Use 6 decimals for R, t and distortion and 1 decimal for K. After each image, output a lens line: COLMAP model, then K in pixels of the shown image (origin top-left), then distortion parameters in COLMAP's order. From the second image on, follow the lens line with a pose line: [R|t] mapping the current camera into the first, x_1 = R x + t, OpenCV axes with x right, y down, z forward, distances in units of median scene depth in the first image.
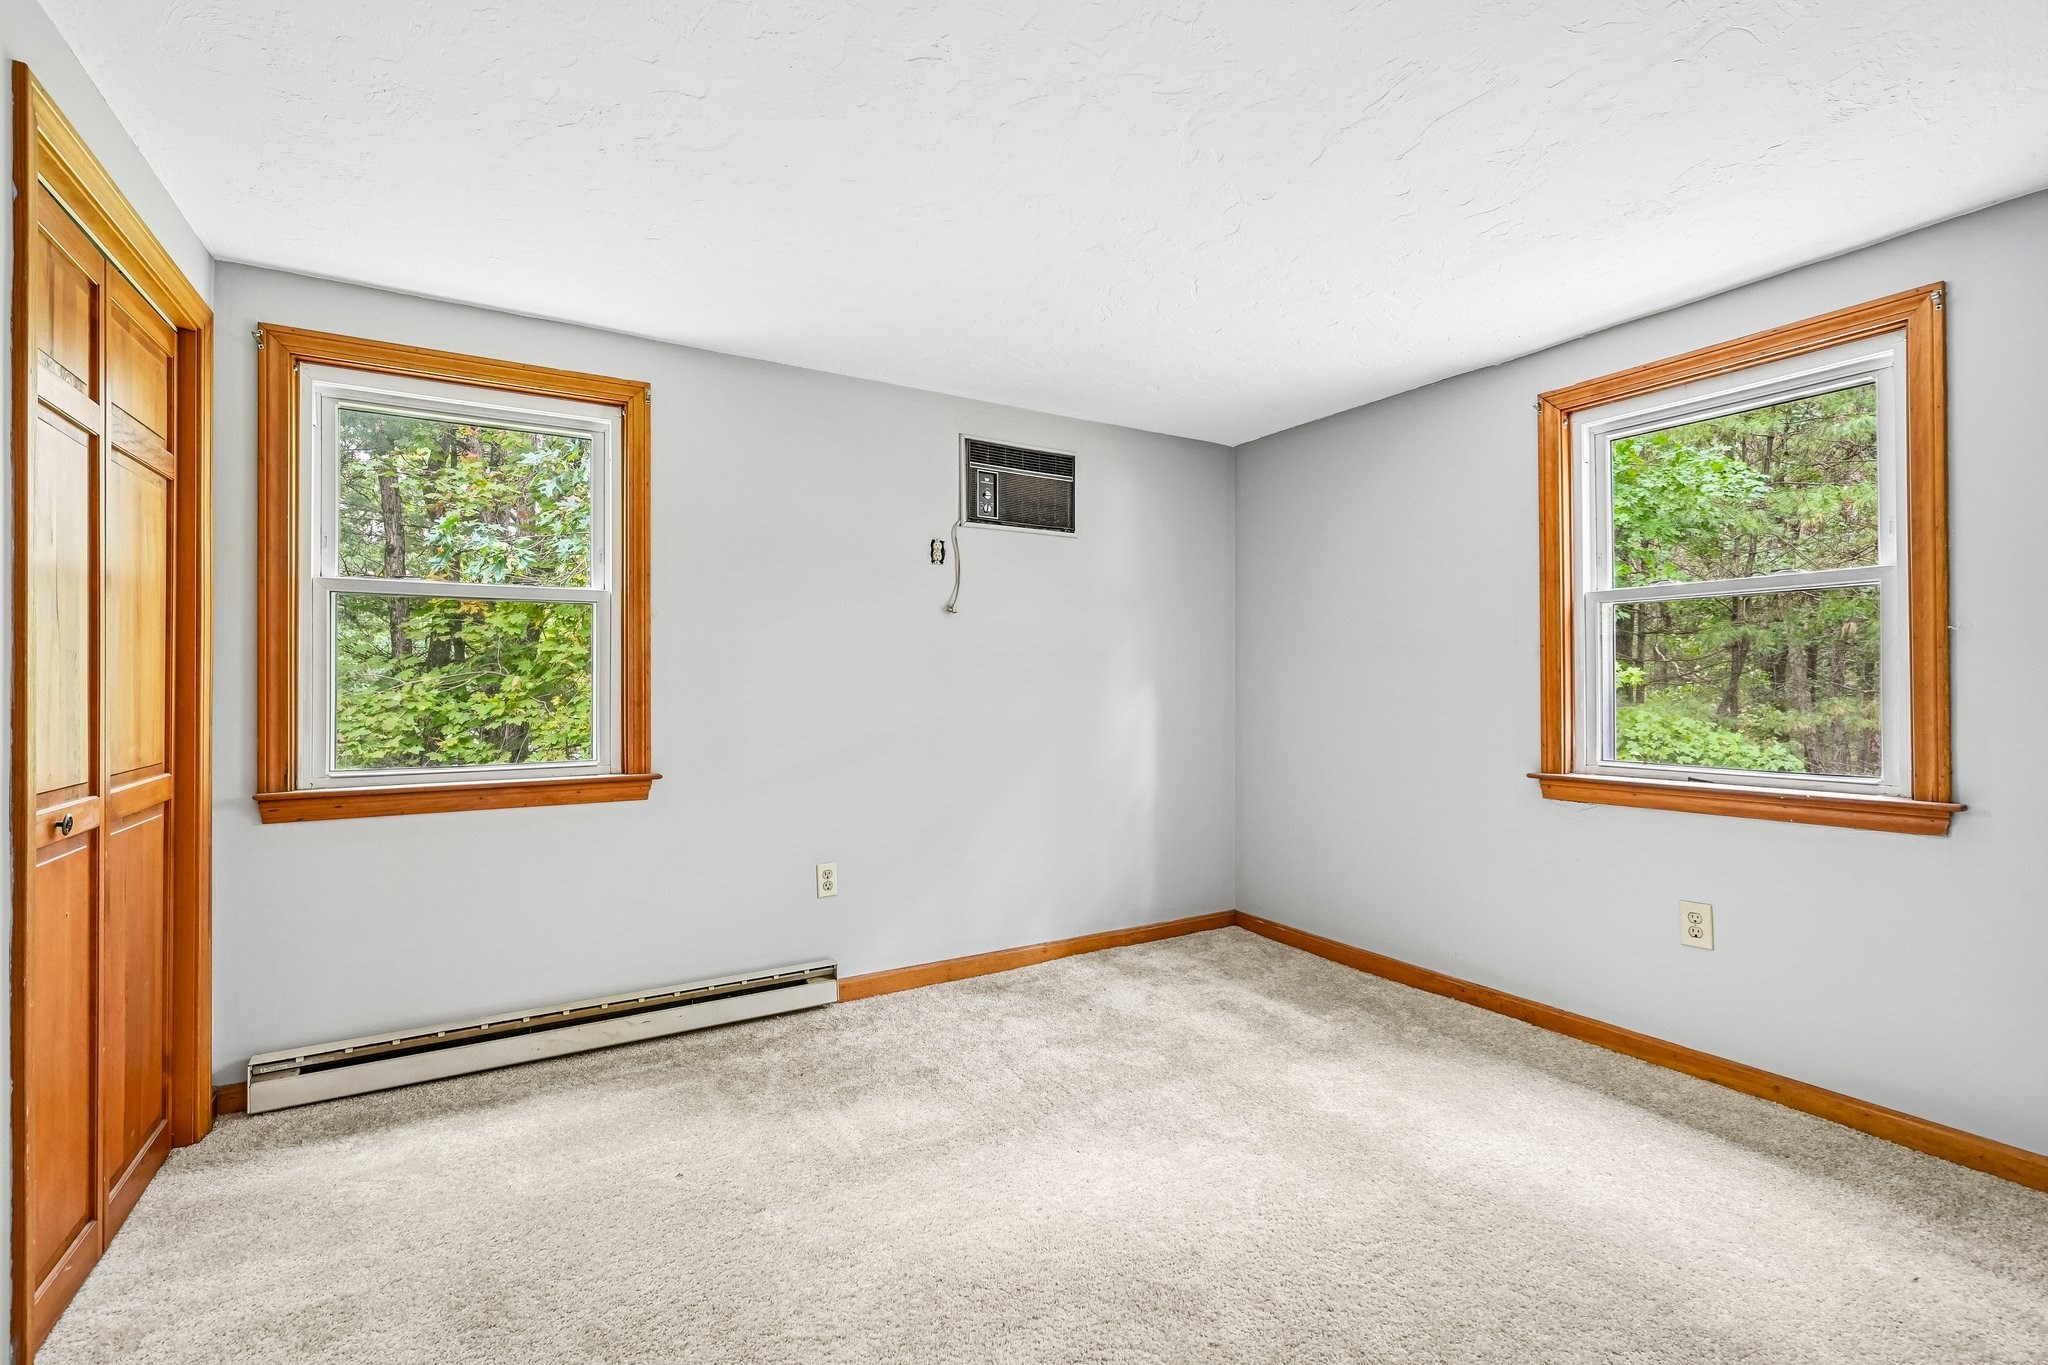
lens RADIAL K [[910.1, 0, 1030.5], [0, 910.1, 686.8], [0, 0, 1]] dist [-0.002049, -0.000028]
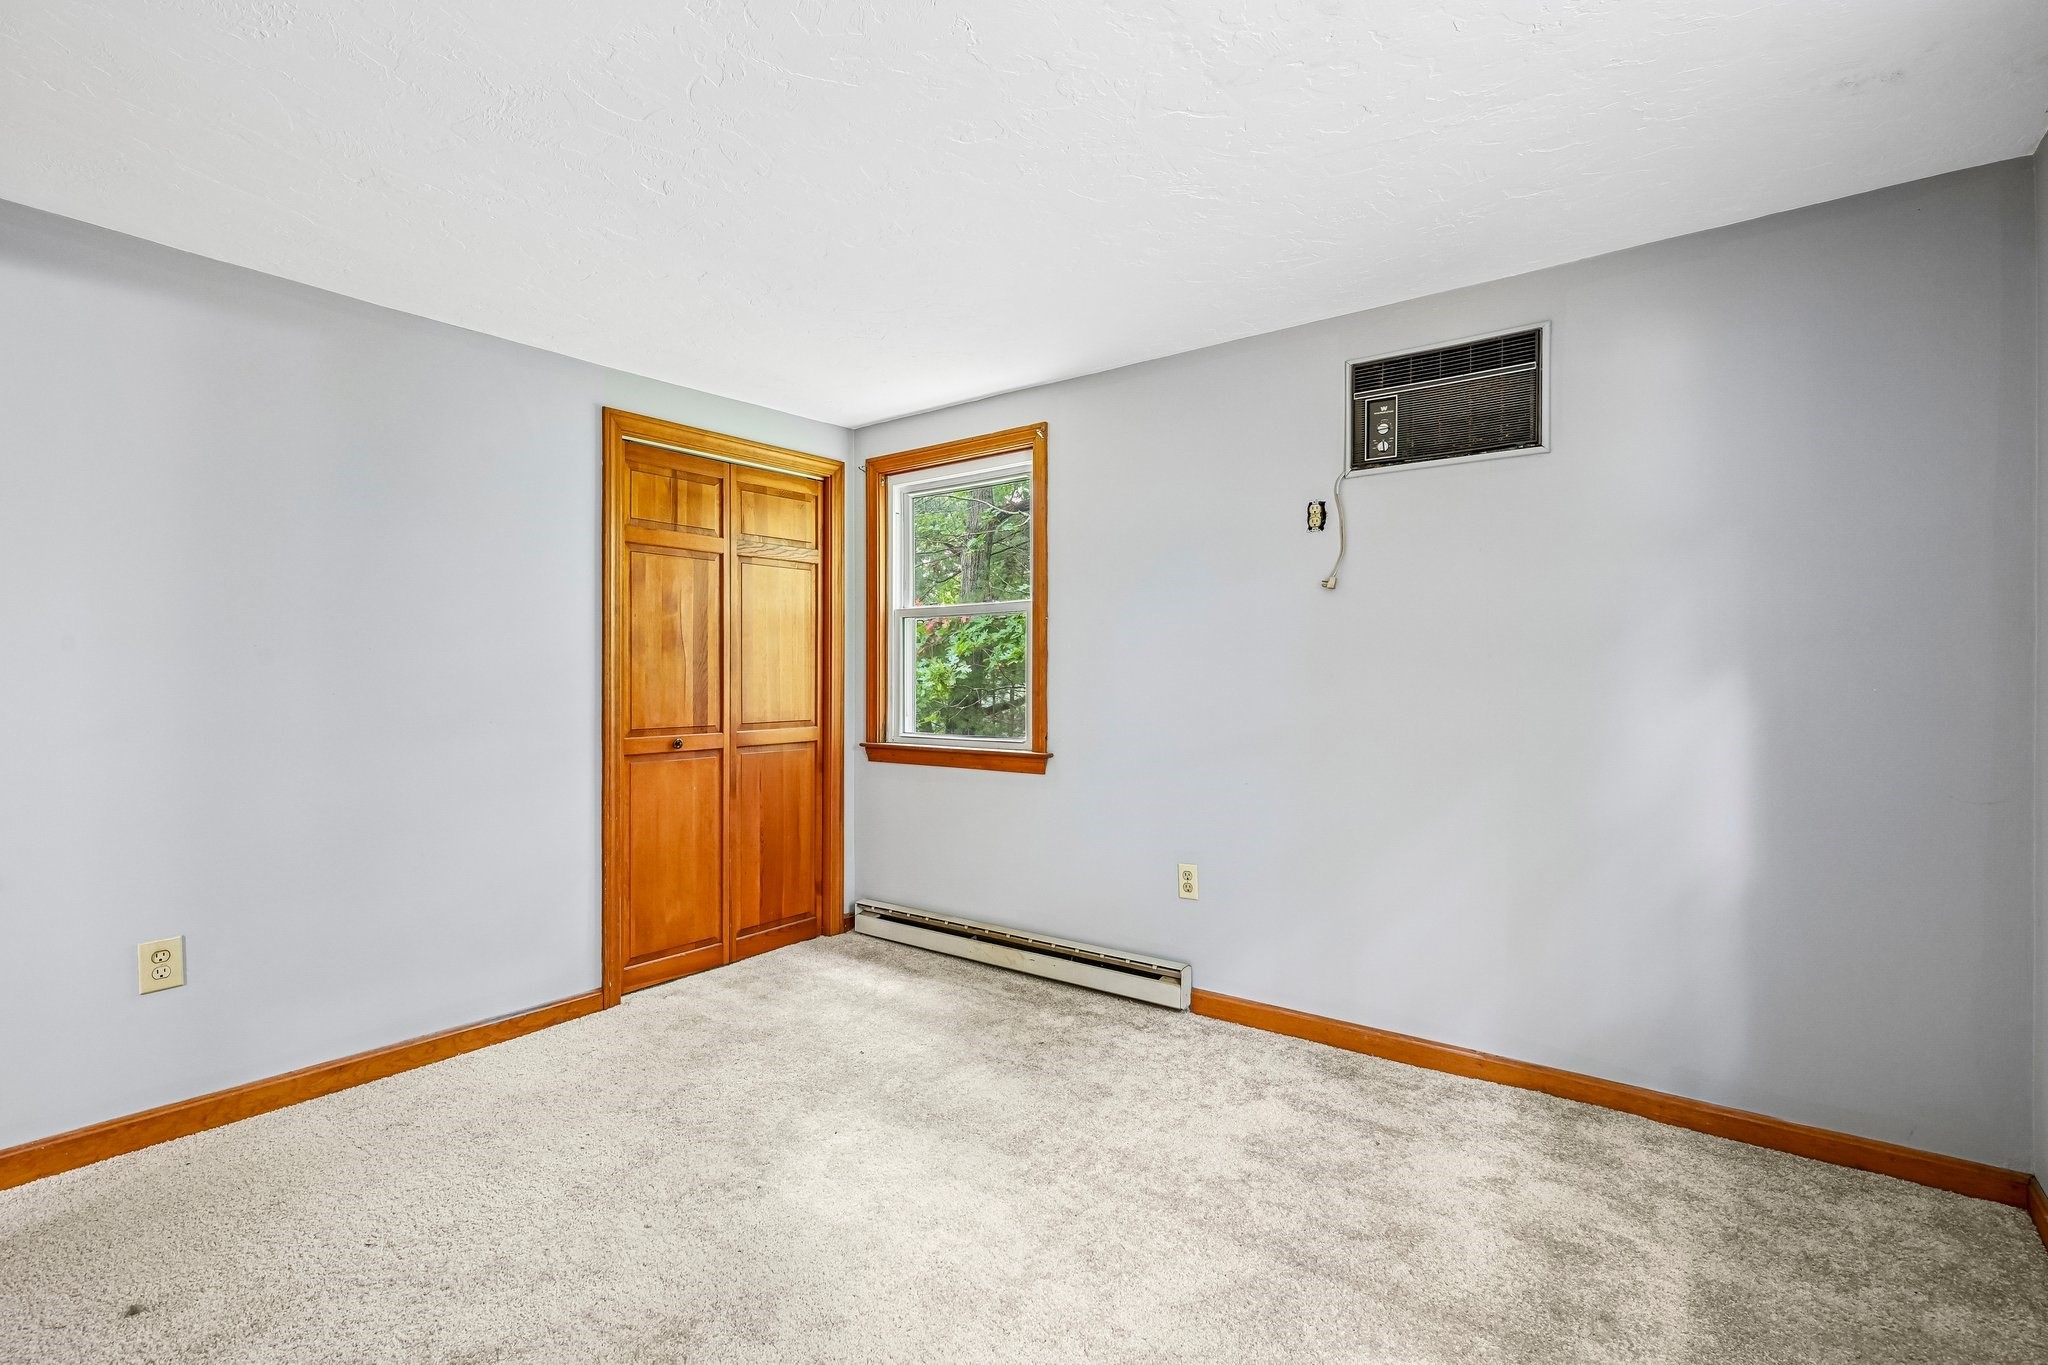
lens RADIAL K [[910.1, 0, 967.3], [0, 910.1, 673.0], [0, 0, 1]] dist [-0.002049, -0.000028]
pose [[0.355231, 0.001168, -0.934778, 0.592651], [0.001926, 0.999996, 0.001982, -0.009773], [0.934776, -0.002504, 0.355228, 0.444305]]
